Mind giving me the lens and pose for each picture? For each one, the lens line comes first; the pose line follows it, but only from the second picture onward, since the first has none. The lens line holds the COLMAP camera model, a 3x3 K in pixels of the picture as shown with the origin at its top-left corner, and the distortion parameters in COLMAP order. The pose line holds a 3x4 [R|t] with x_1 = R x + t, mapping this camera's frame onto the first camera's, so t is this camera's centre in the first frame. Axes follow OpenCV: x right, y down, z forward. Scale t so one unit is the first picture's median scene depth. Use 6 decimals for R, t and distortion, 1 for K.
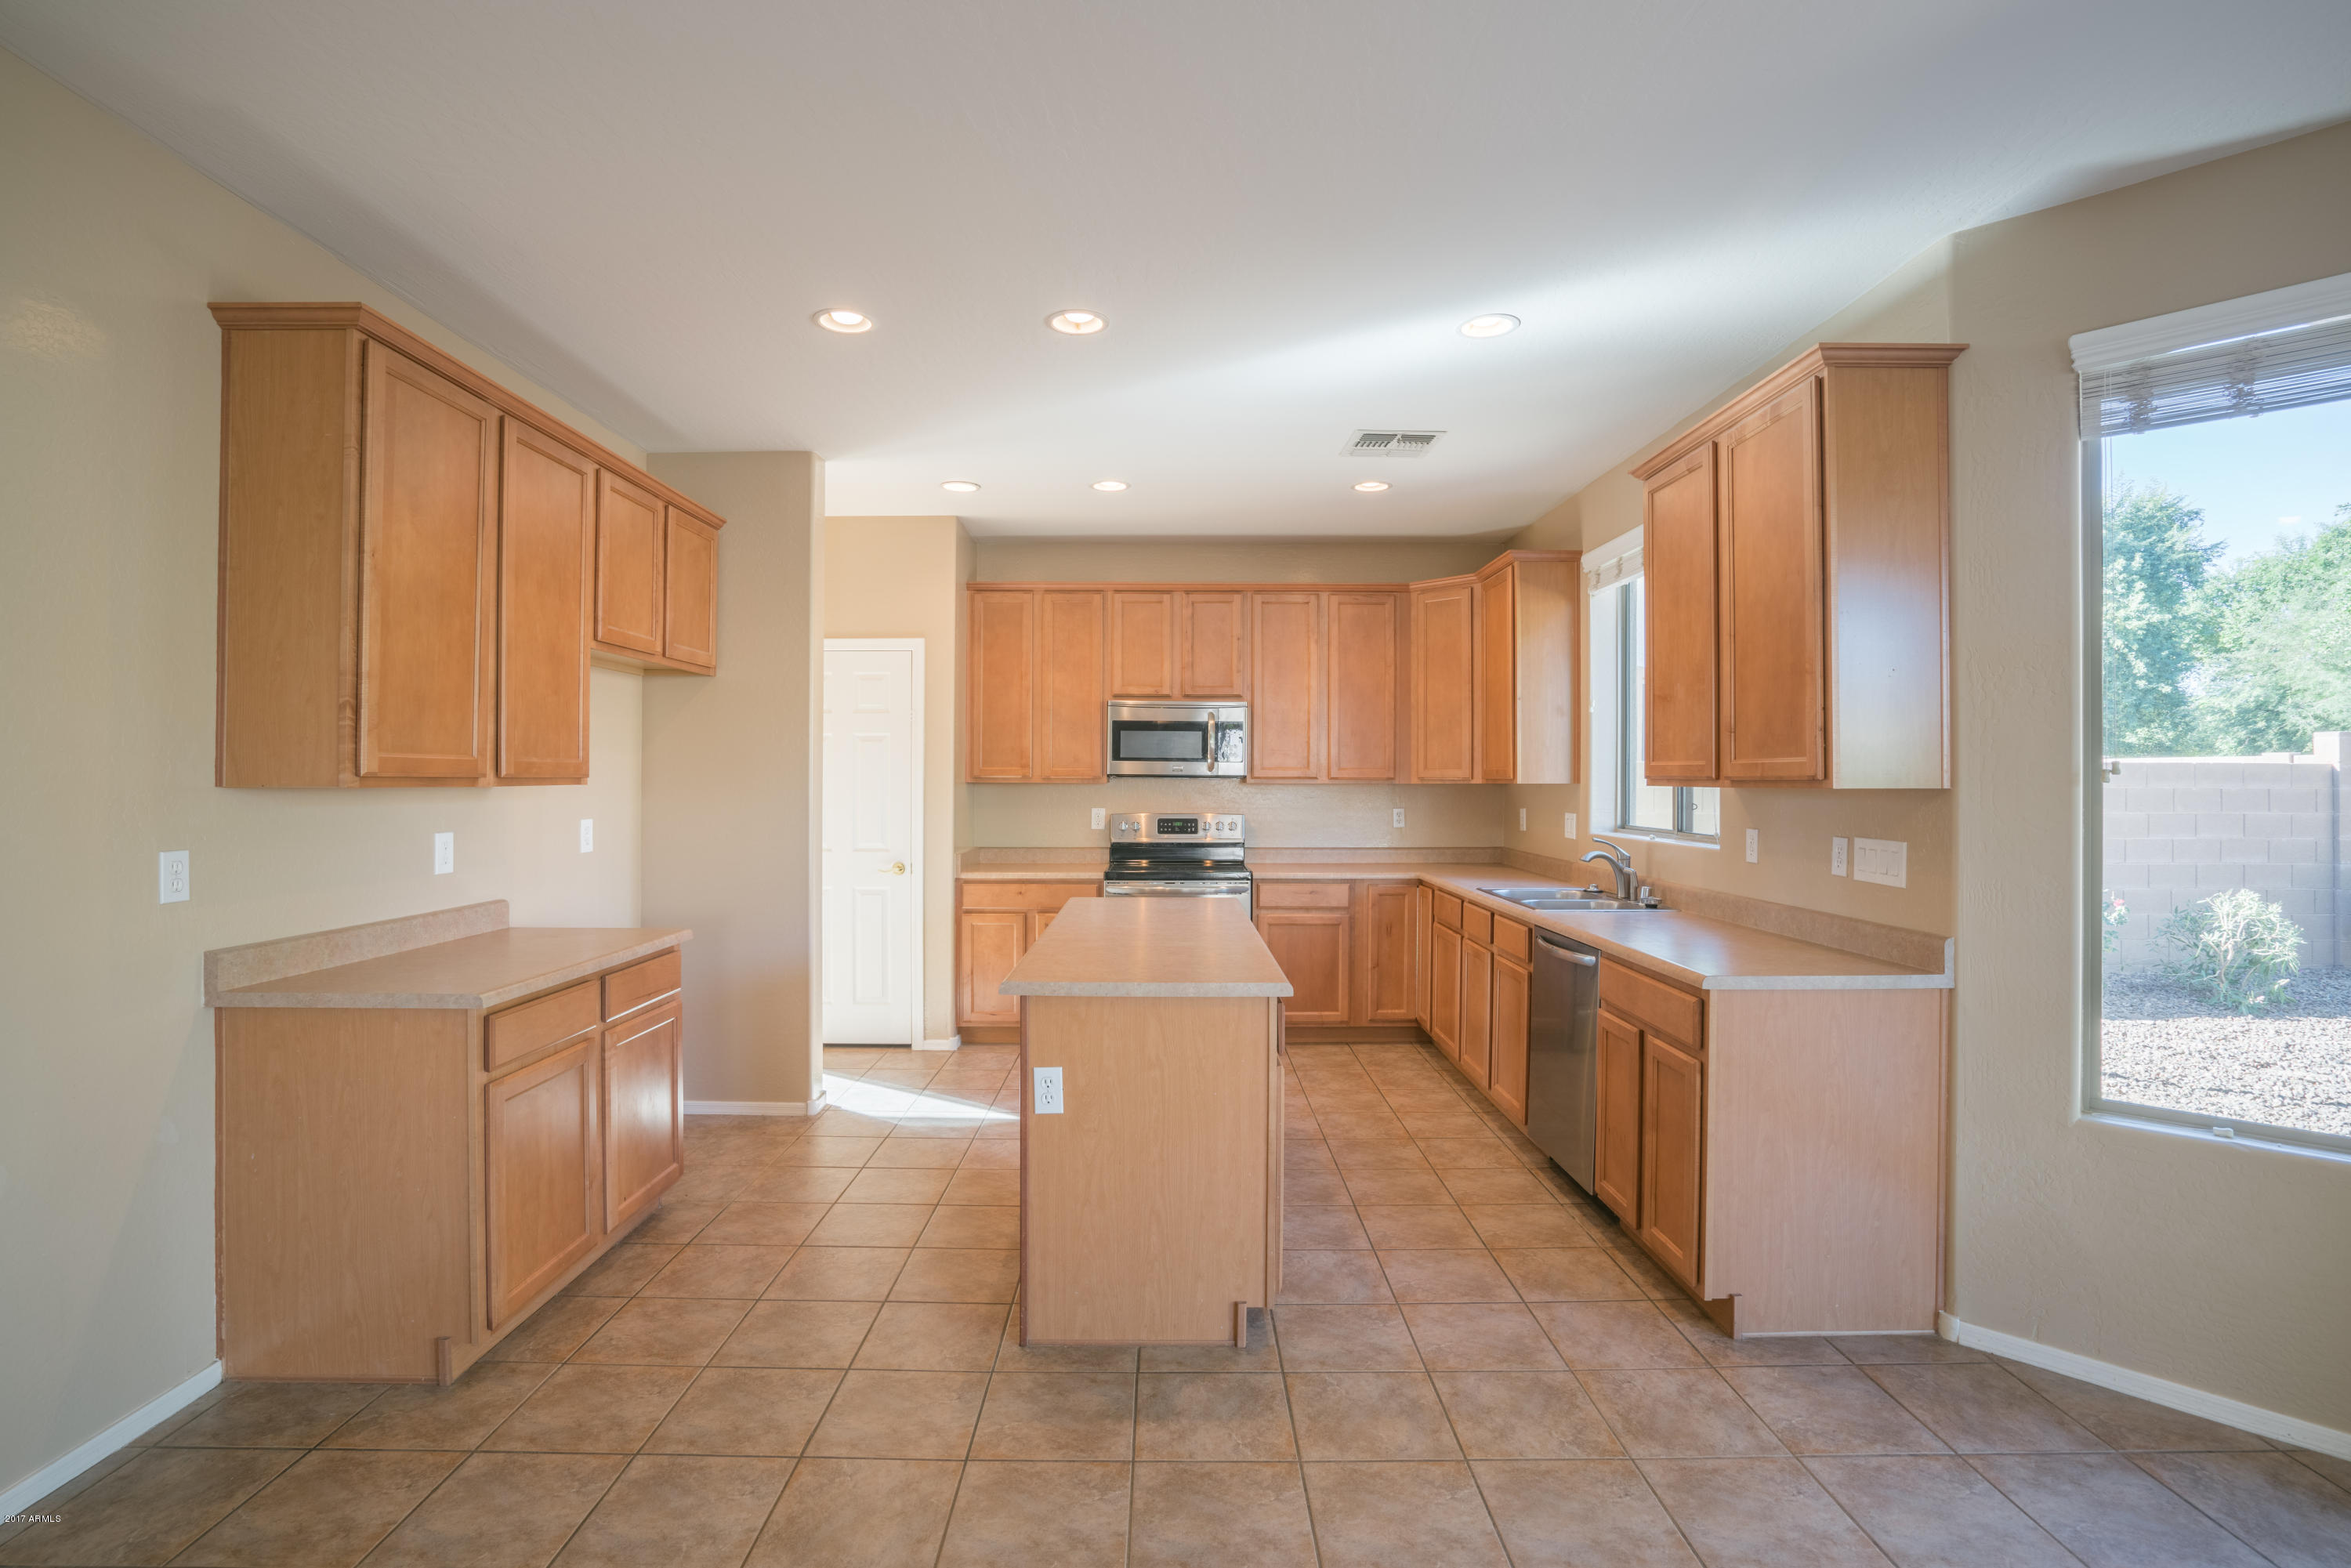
lens RADIAL K [[1079.0, 0, 1171.3], [0, 1079.0, 777.0], [0, 0, 1]] dist [-0.001280, -0.000084]
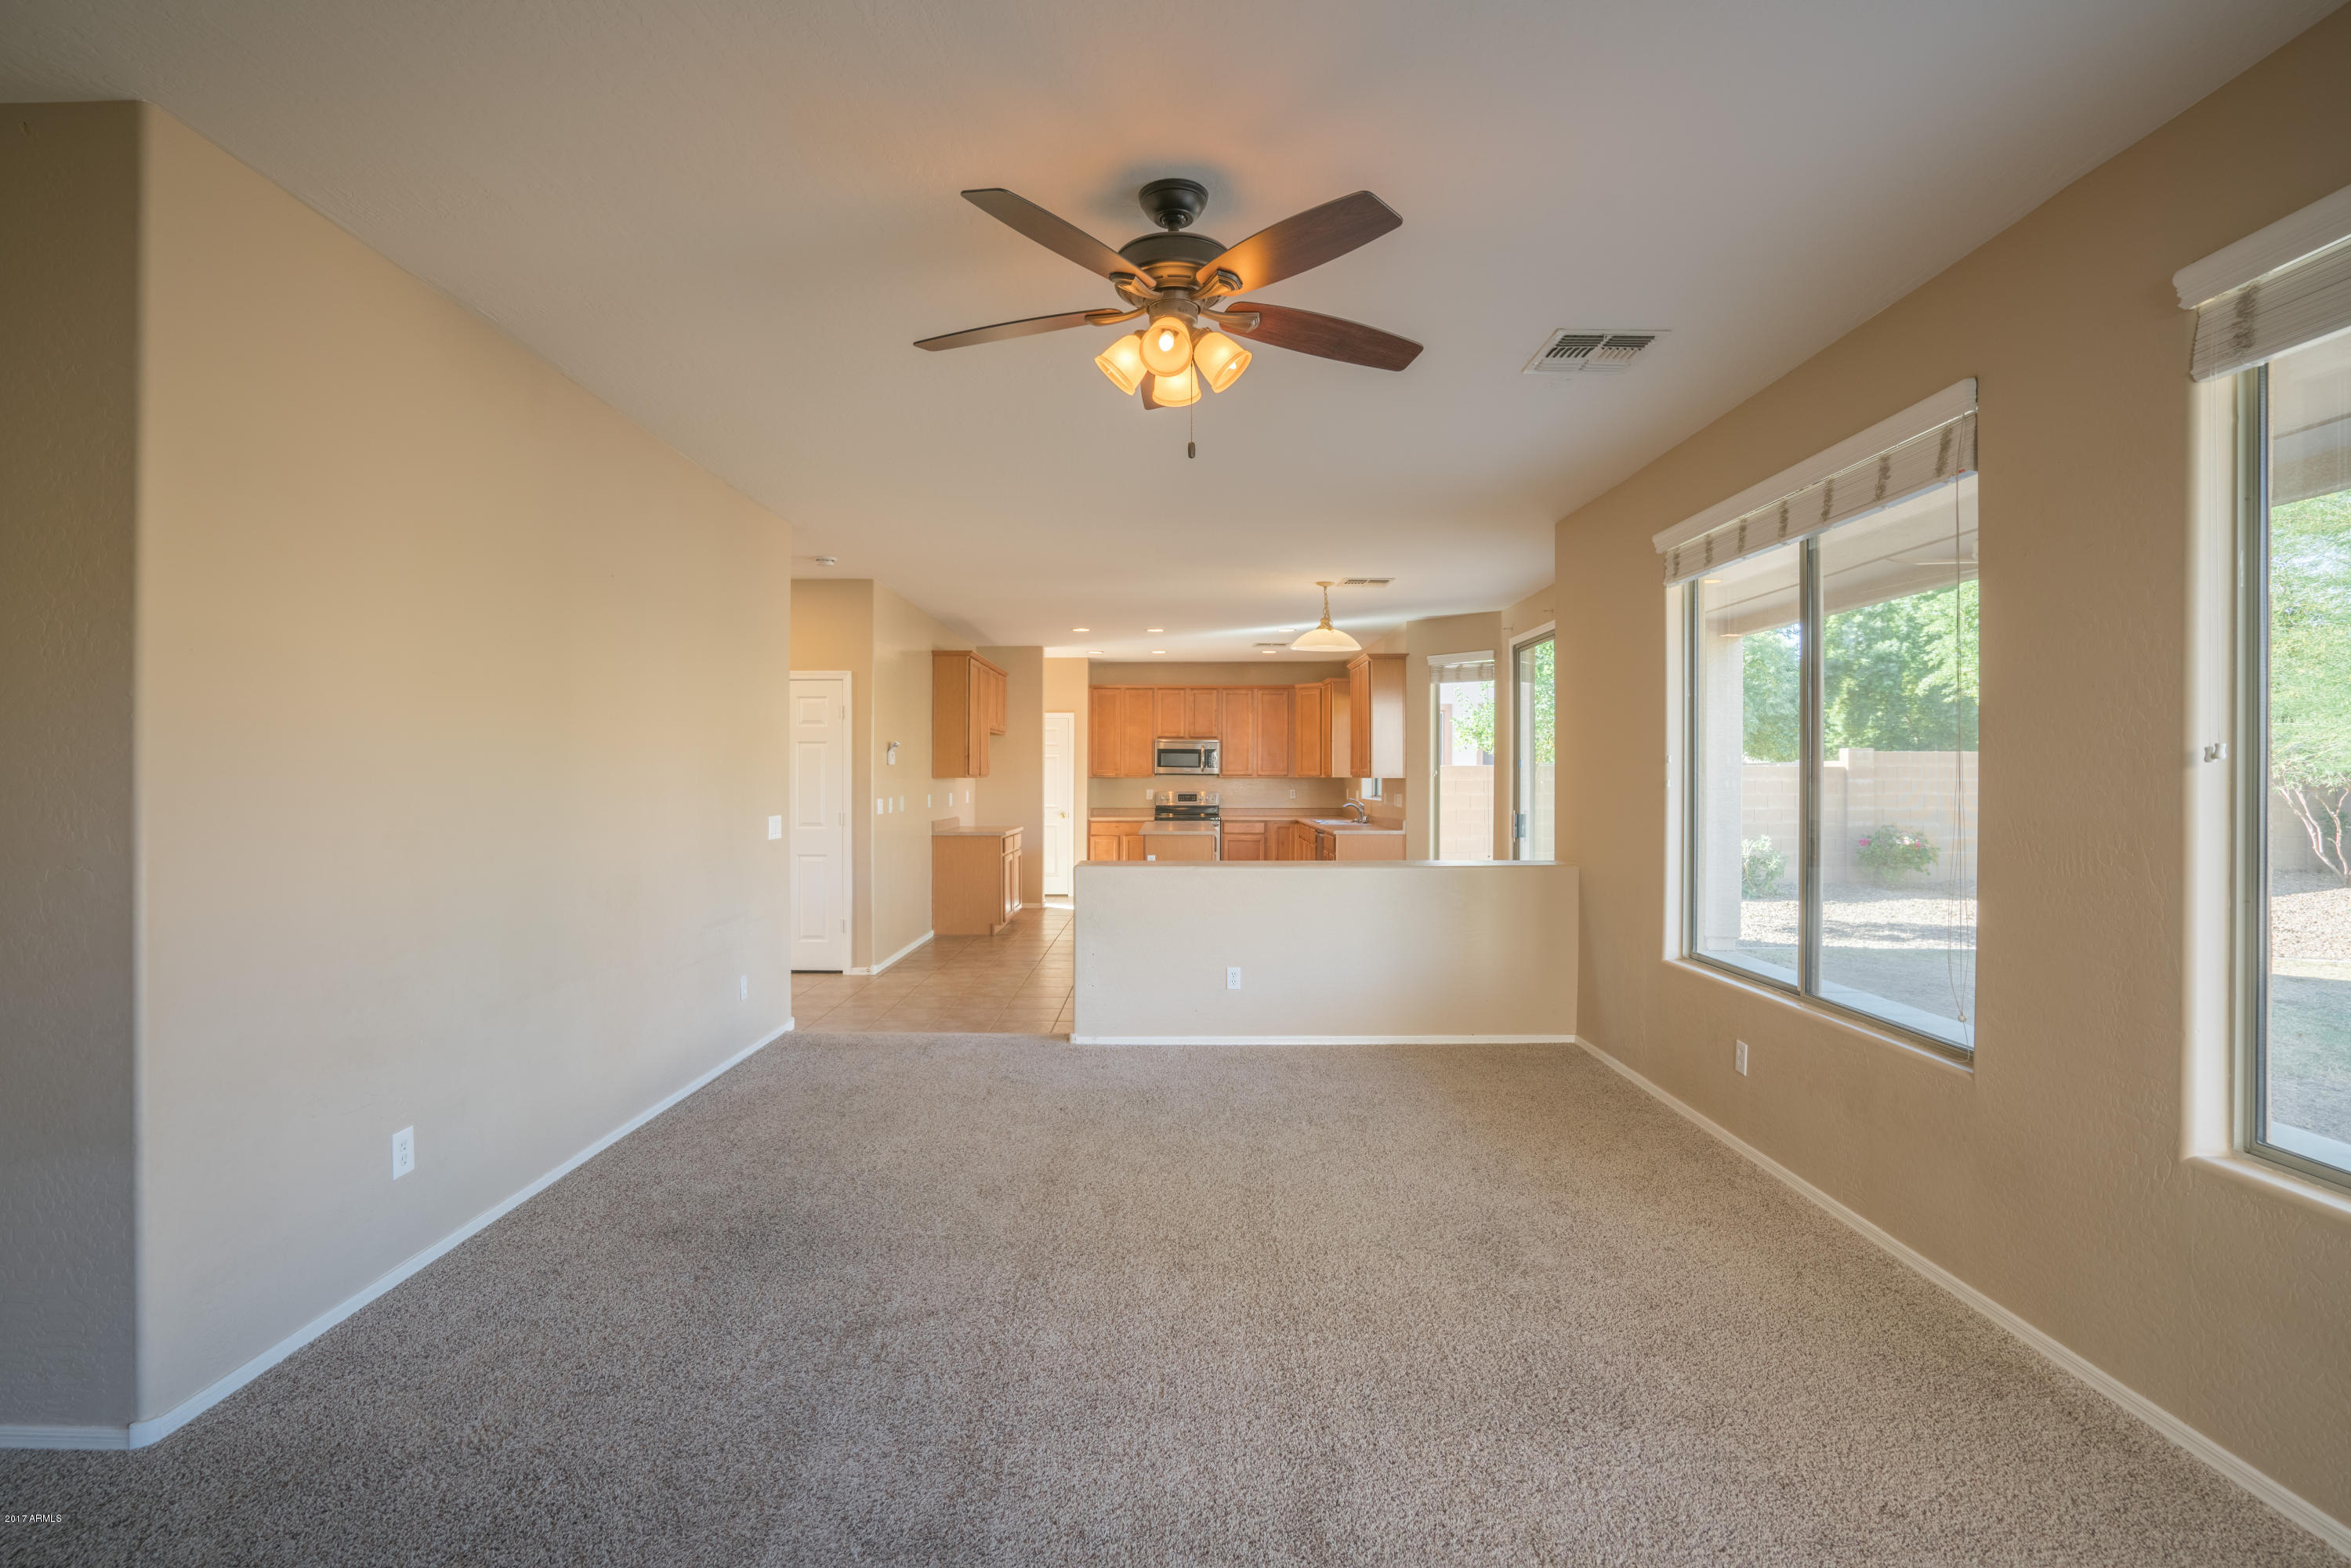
lens RADIAL K [[1079.0, 0, 1167.5], [0, 1079.0, 780.7], [0, 0, 1]] dist [-0.001280, -0.000084]
pose [[0.999904, -0.000512, -0.013860, -0.003976], [0.000614, 0.999973, 0.007370, -0.003745], [0.013856, -0.007378, 0.999877, -1.182058]]
